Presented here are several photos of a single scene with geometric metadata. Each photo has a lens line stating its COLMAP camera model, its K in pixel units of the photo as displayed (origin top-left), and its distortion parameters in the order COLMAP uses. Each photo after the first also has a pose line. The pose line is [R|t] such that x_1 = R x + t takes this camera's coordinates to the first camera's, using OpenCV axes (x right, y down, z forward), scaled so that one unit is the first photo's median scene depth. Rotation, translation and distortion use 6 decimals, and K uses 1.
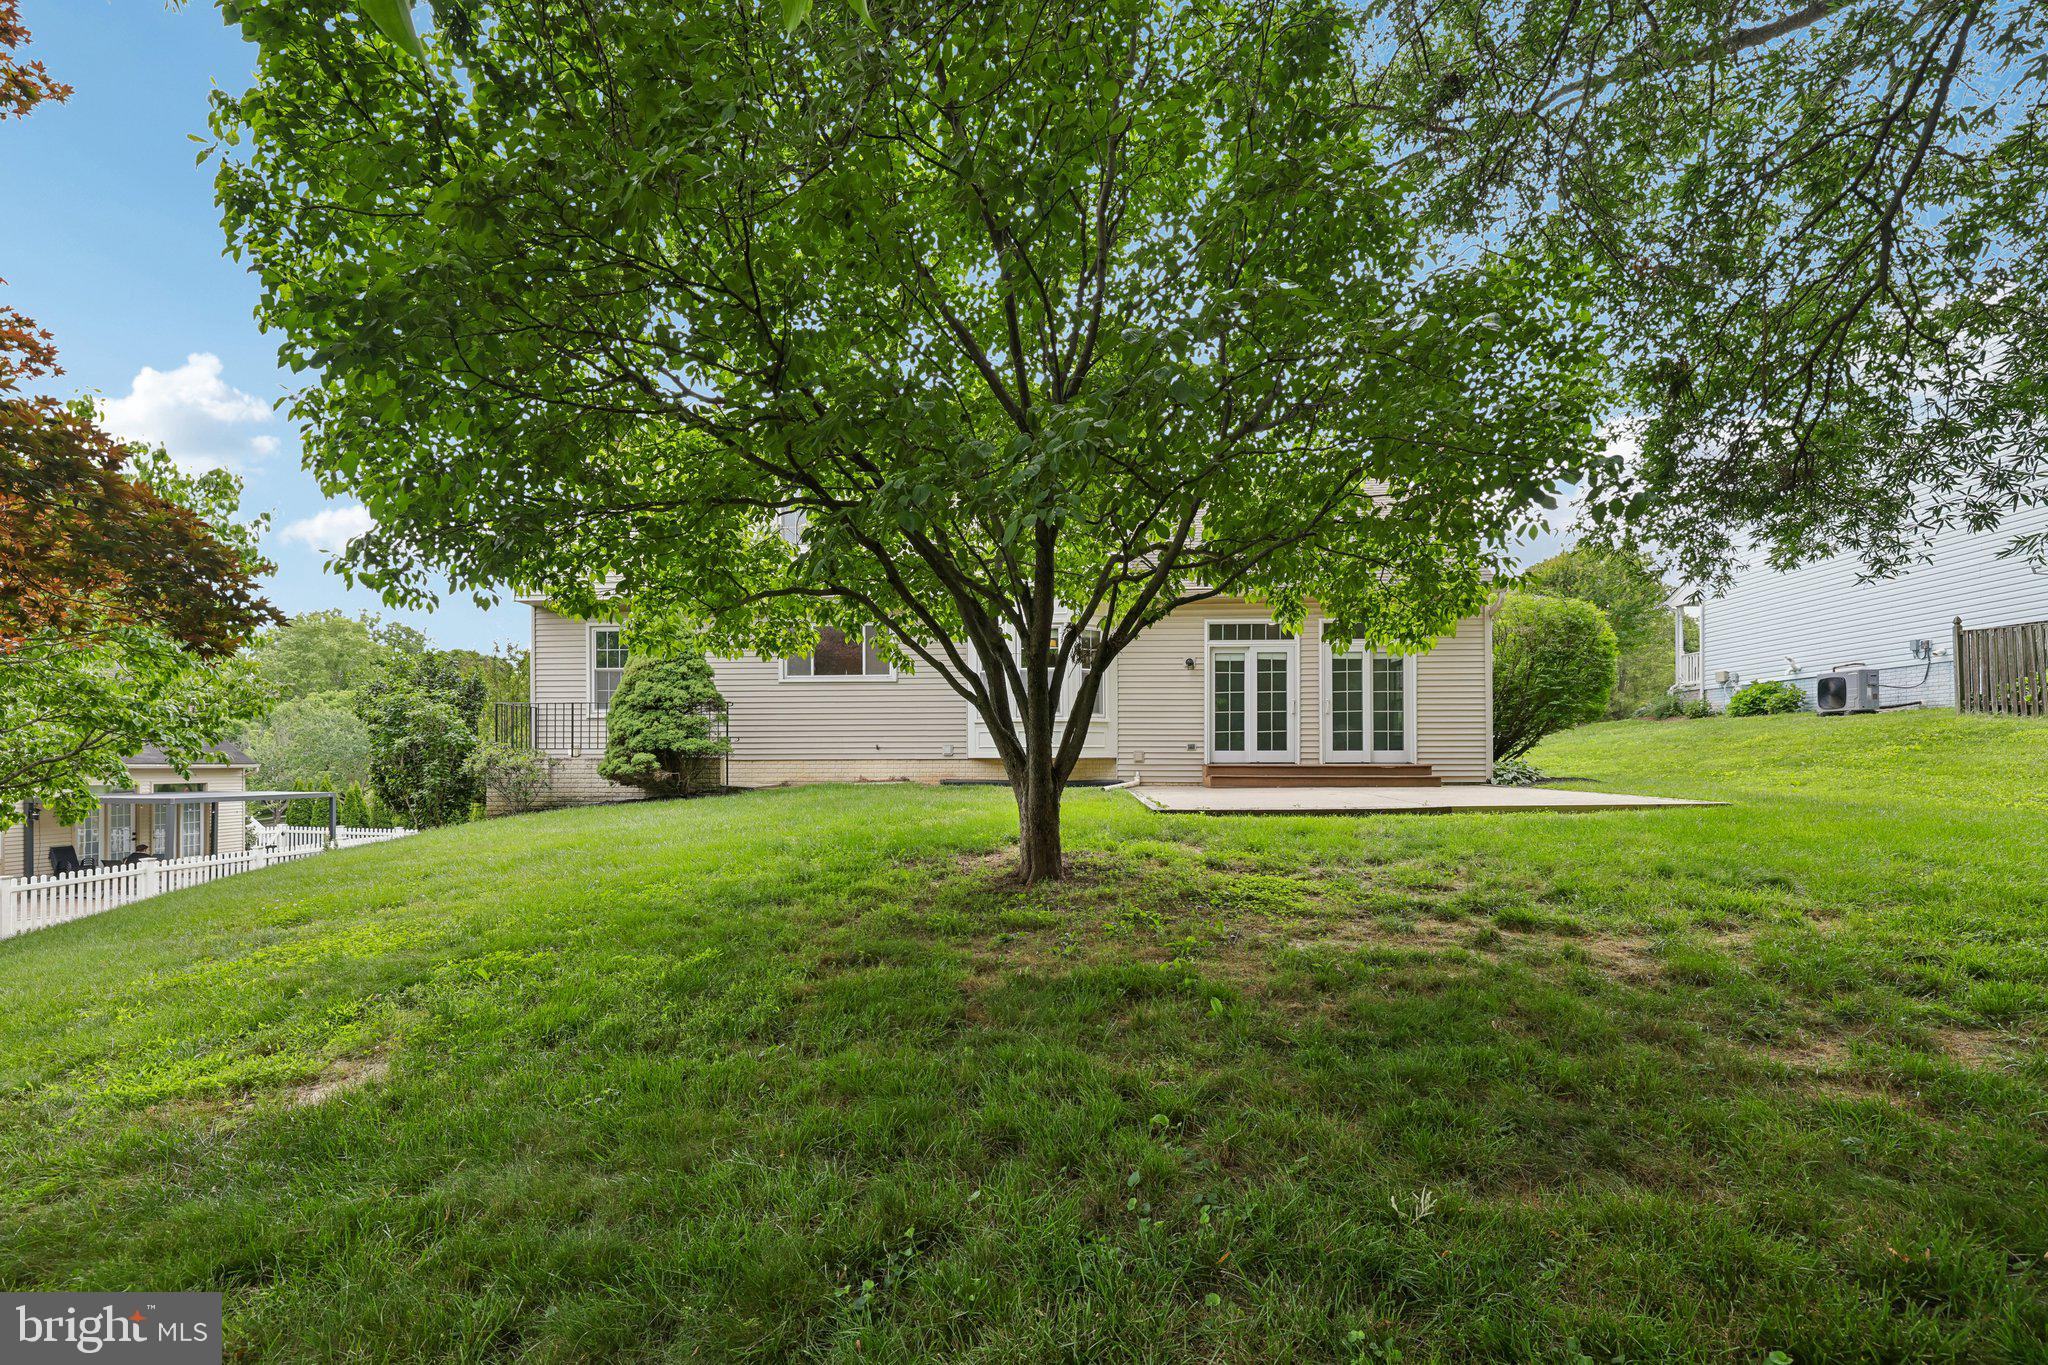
lens RADIAL K [[894.9, 0, 1024.7], [0, 894.9, 756.9], [0, 0, 1]] dist [-0.000332, 0.000591]
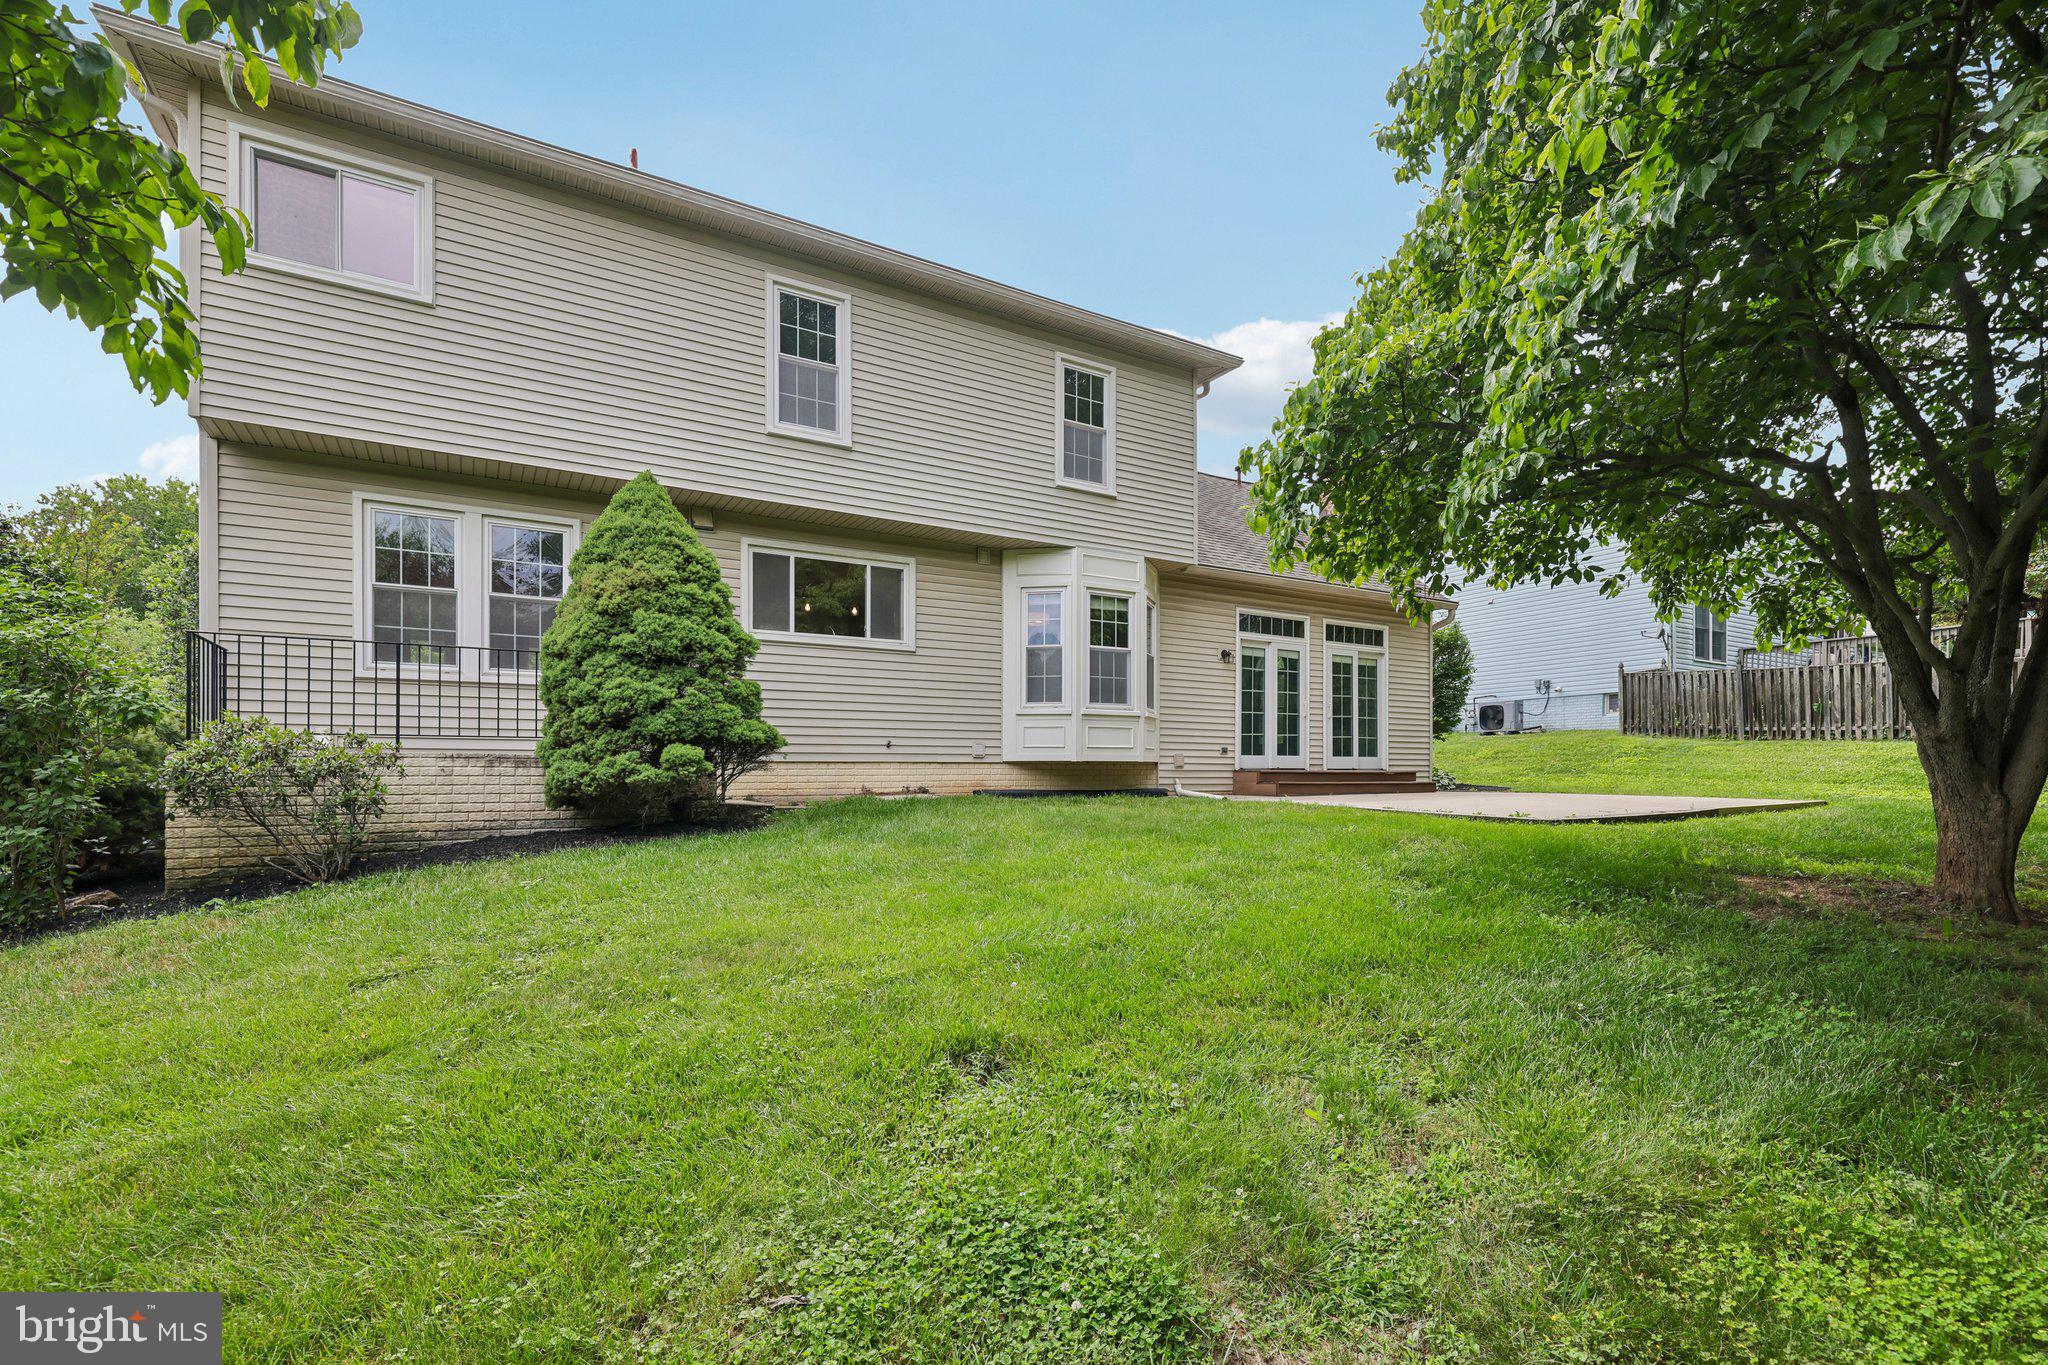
lens RADIAL K [[894.9, 0, 1021.3], [0, 894.9, 776.3], [0, 0, 1]] dist [-0.000332, 0.000591]
pose [[0.839742, -0.000876, 0.542984, -0.460573], [-0.001868, 0.999988, 0.004502, 0.010515], [-0.542982, -0.004795, 0.839731, 0.370108]]
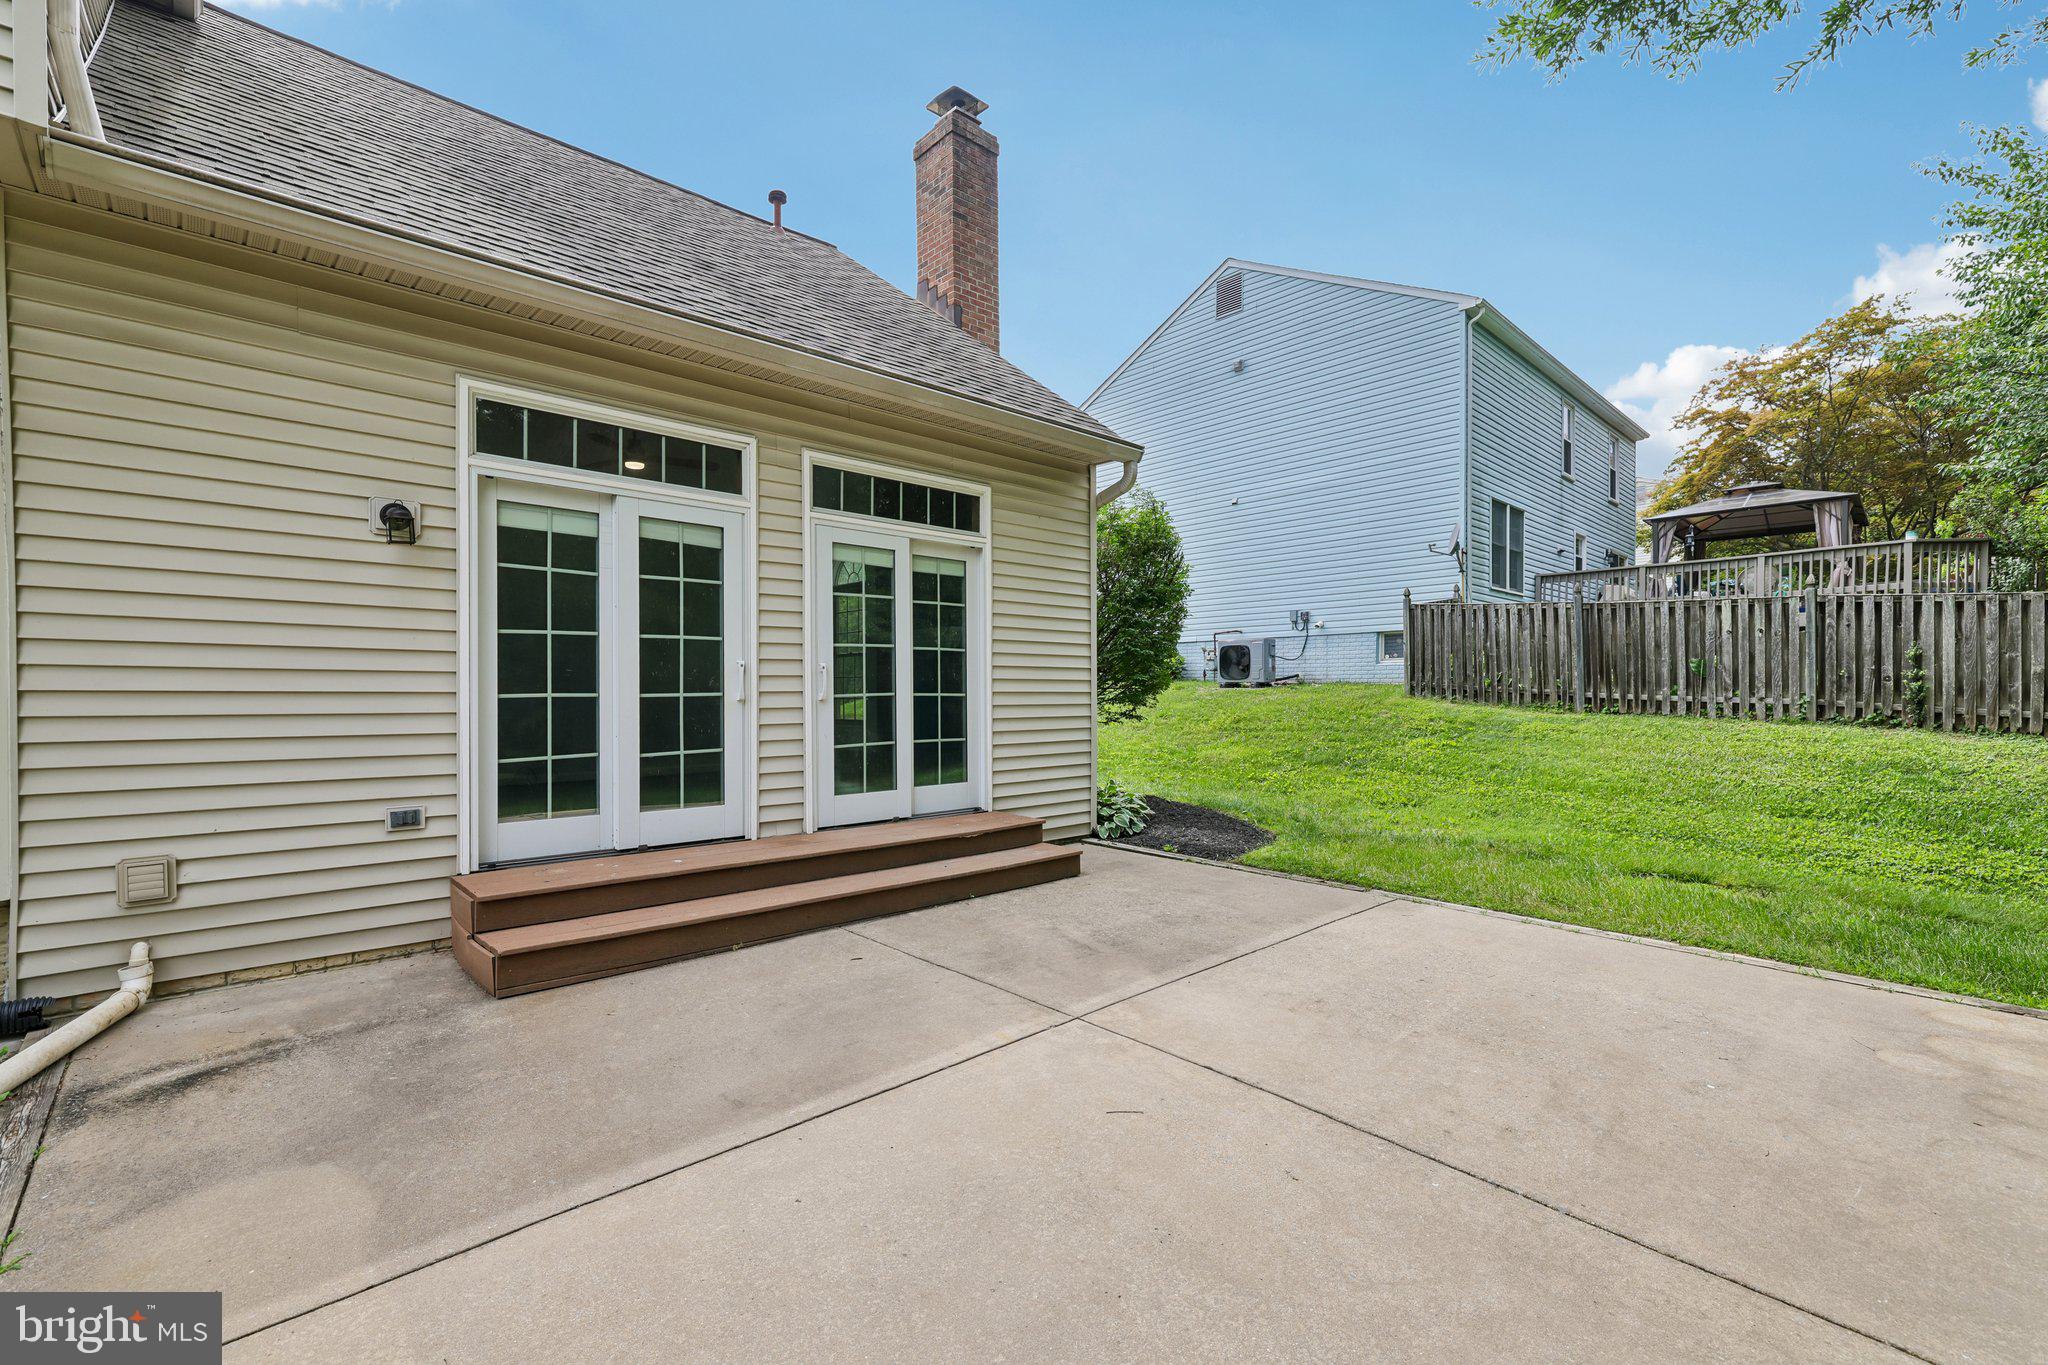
lens RADIAL K [[894.9, 0, 1009.6], [0, 894.9, 699.3], [0, 0, 1]] dist [-0.000332, 0.000591]
pose [[0.703504, -0.003737, 0.710681, 0.120452], [-0.002792, 0.999964, 0.008022, -0.052089], [-0.710686, -0.007628, 0.703468, 0.668789]]
